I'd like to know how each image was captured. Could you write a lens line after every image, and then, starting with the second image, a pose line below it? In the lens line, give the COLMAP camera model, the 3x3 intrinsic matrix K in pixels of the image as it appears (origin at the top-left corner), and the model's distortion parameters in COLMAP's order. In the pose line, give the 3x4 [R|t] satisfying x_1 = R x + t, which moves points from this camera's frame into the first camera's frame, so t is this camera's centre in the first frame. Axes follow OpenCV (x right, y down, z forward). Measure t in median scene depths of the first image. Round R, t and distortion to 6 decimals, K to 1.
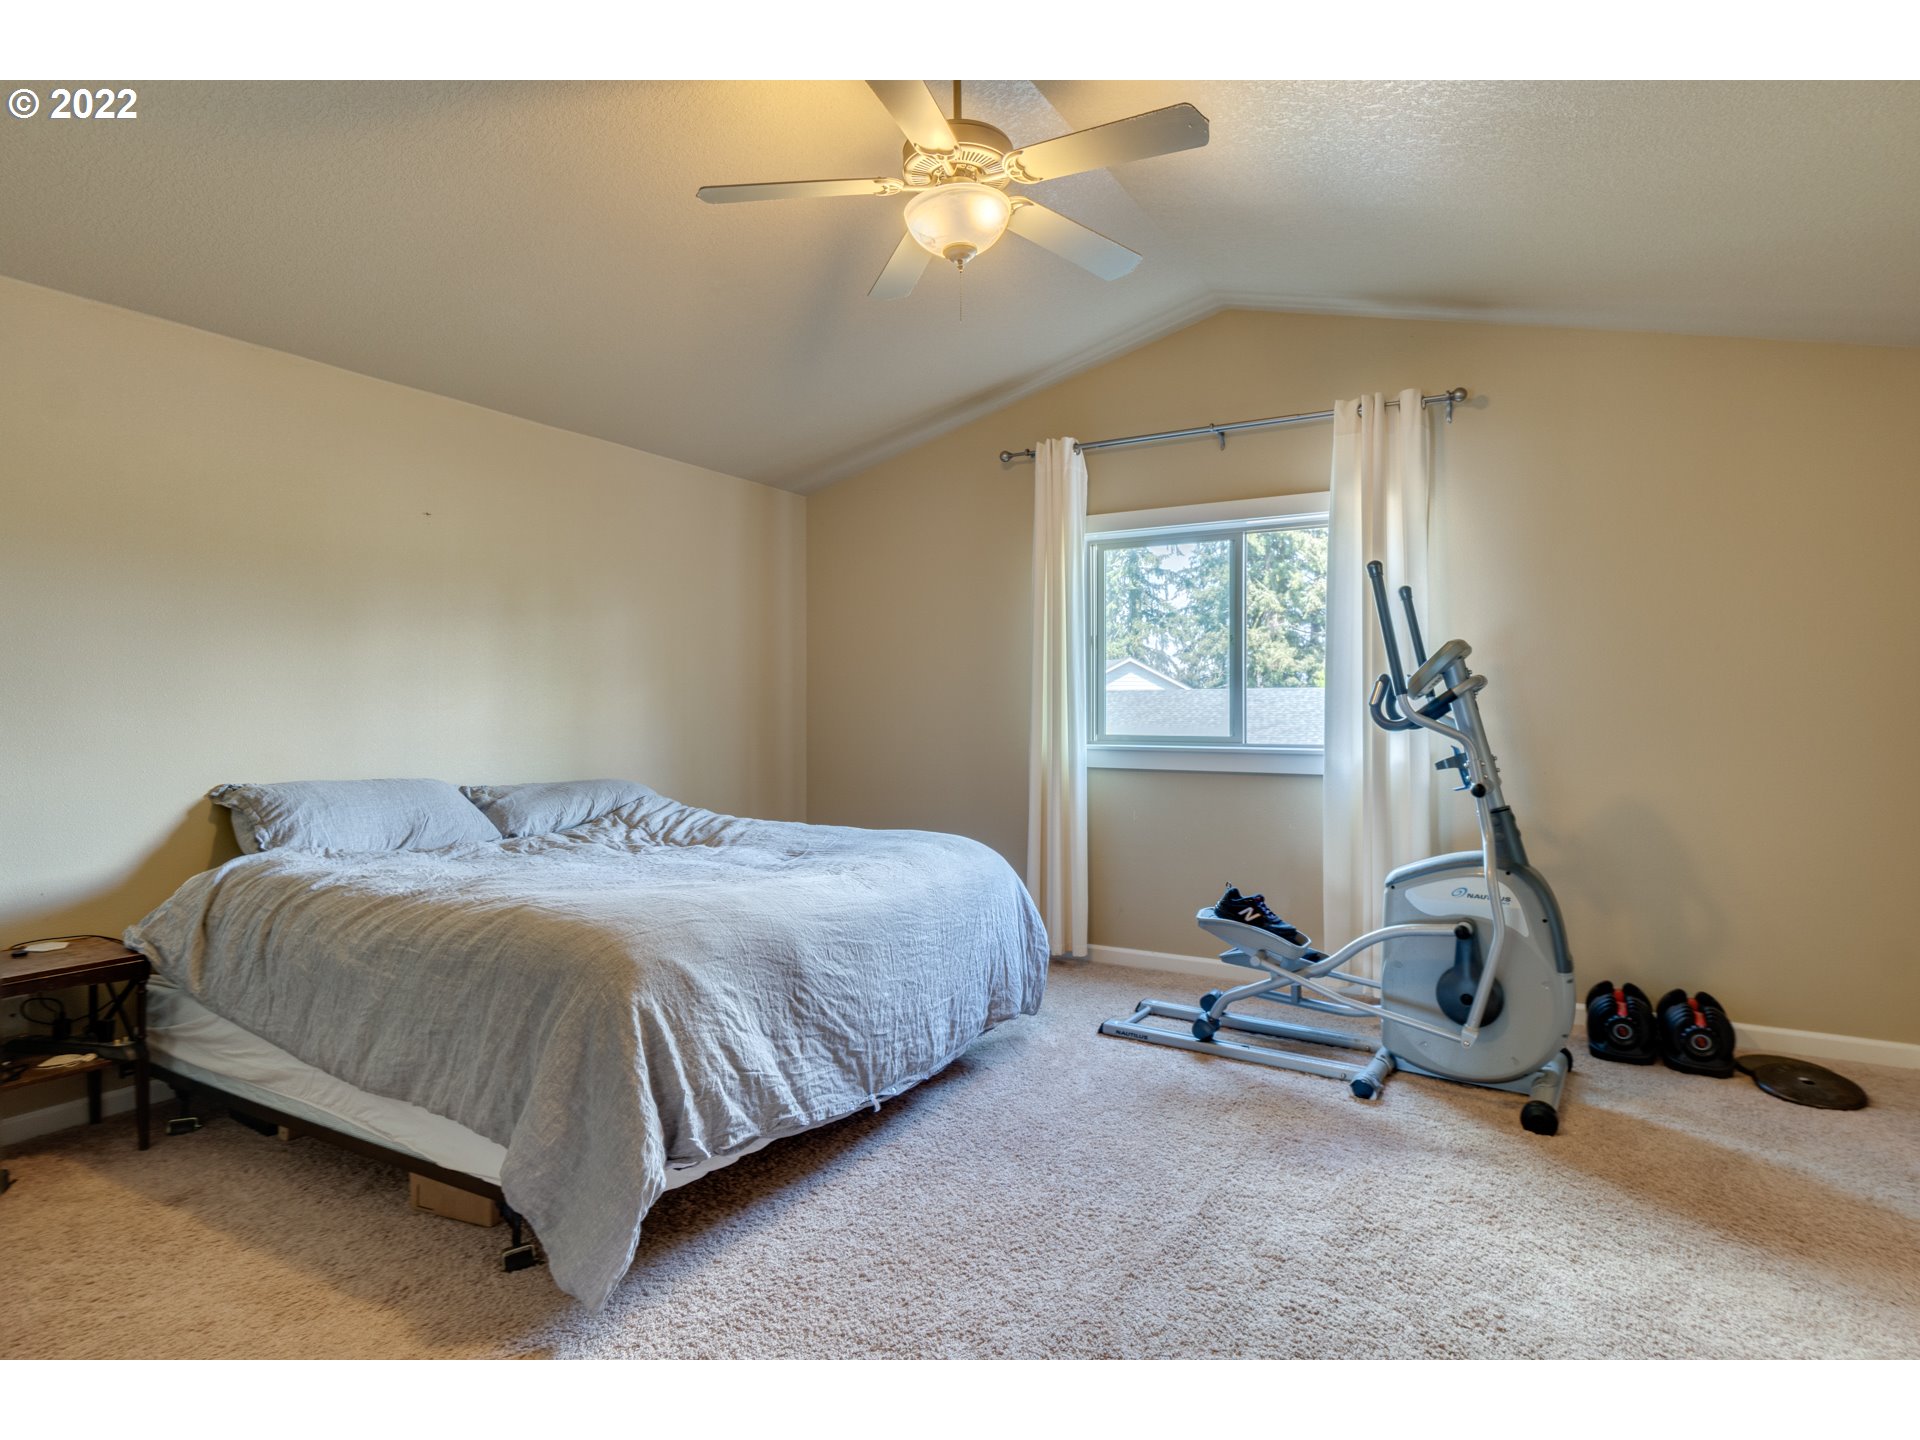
lens RADIAL K [[991.1, 0, 957.9], [0, 991.1, 724.7], [0, 0, 1]] dist [-0.001949, 0.000210]
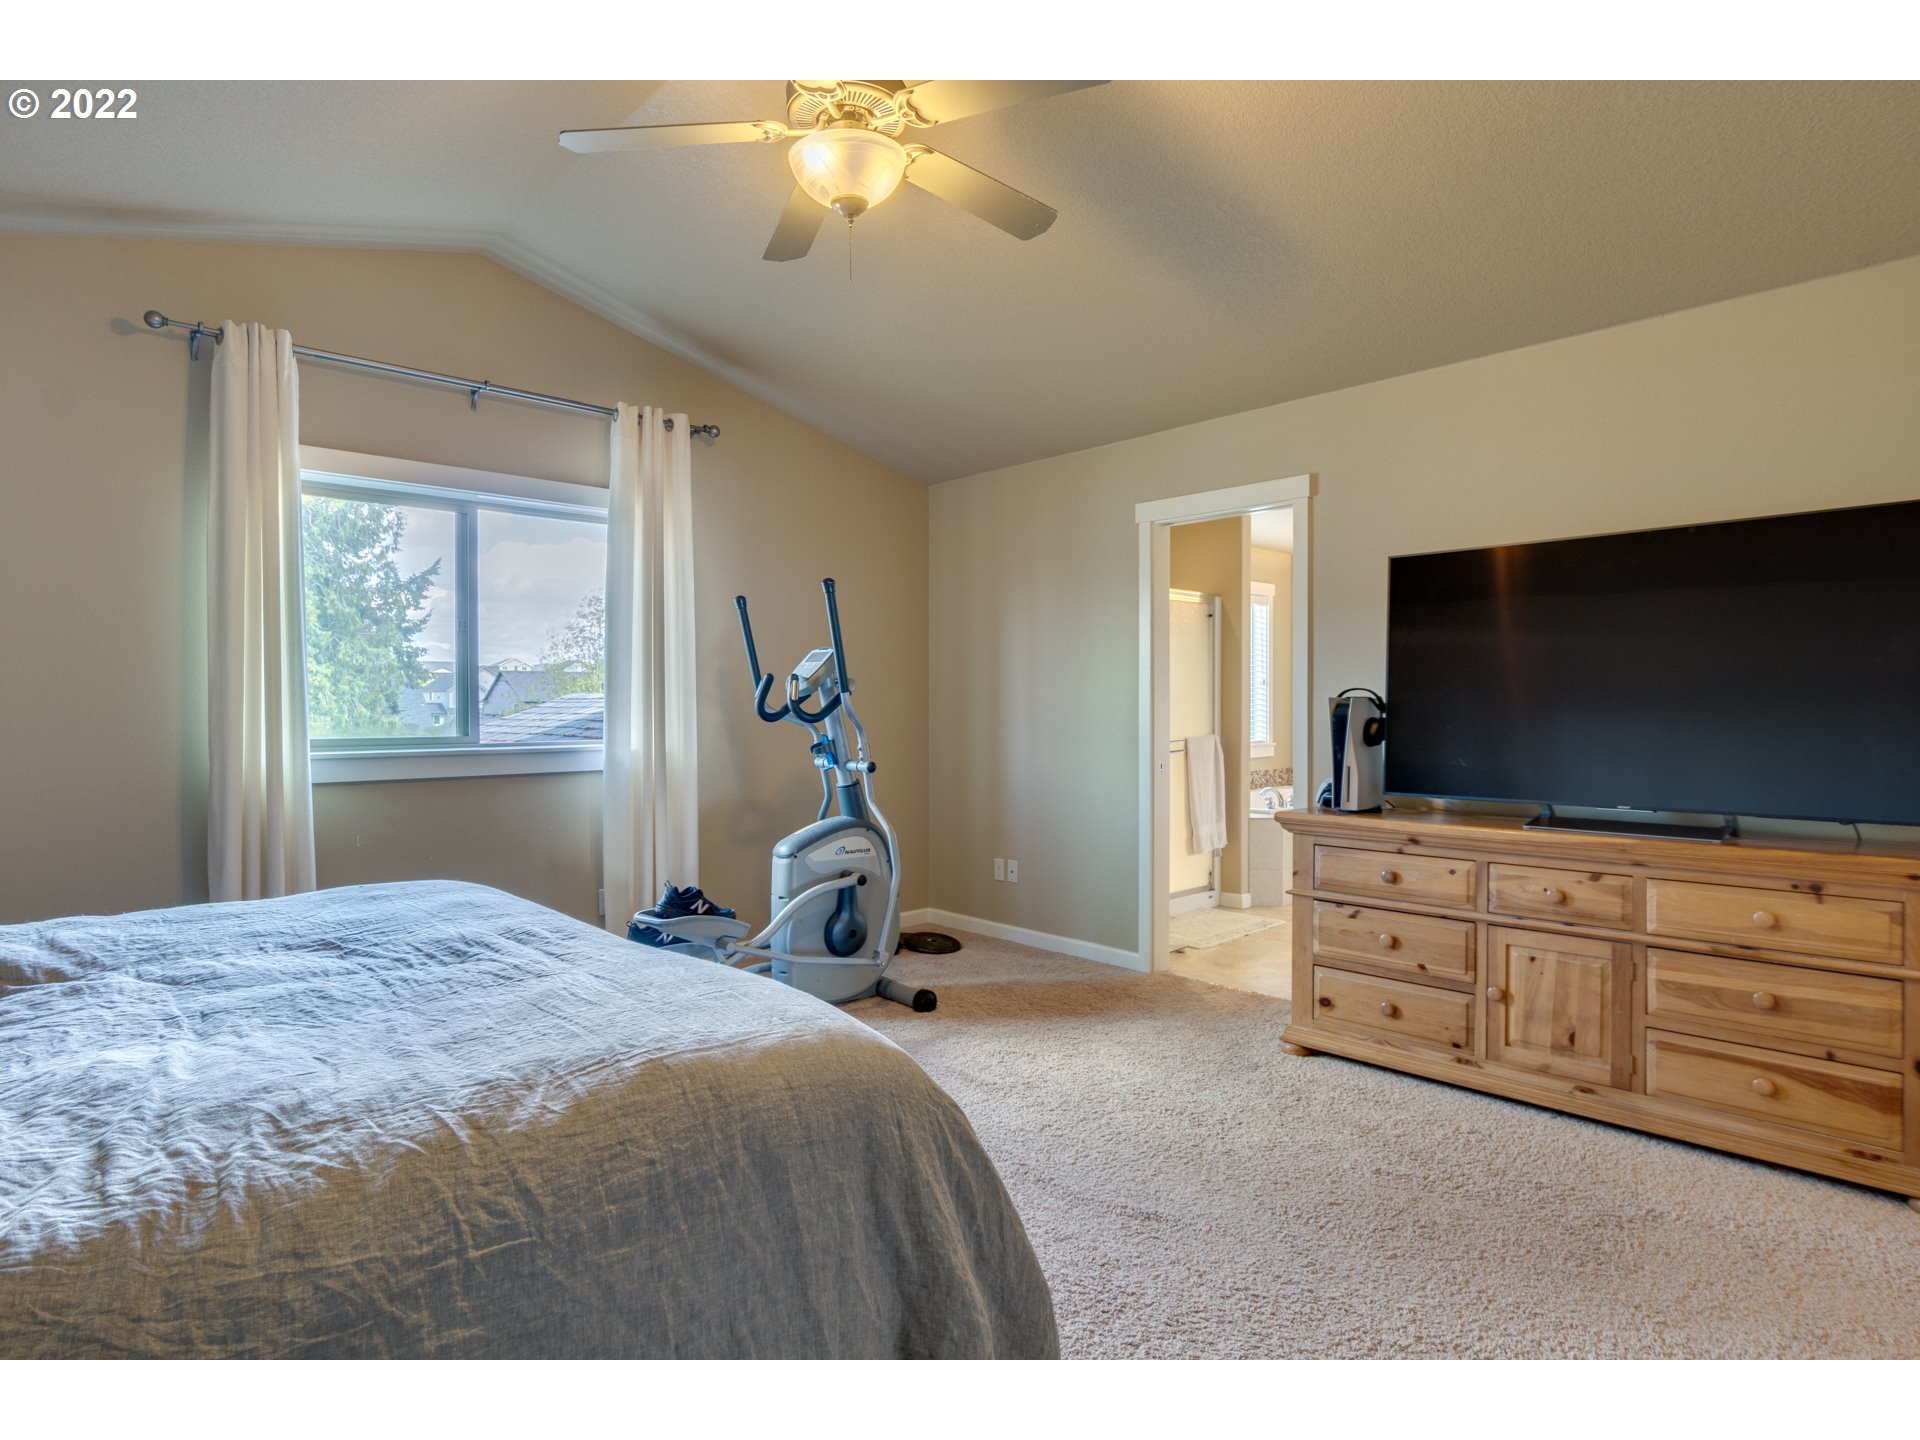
lens RADIAL K [[991.1, 0, 956.2], [0, 991.1, 708.7], [0, 0, 1]] dist [-0.001949, 0.000210]
pose [[0.323867, -0.005777, 0.946085, -0.478347], [0.020025, 0.999799, -0.000750, -0.003708], [-0.945891, 0.019188, 0.323918, 0.350495]]
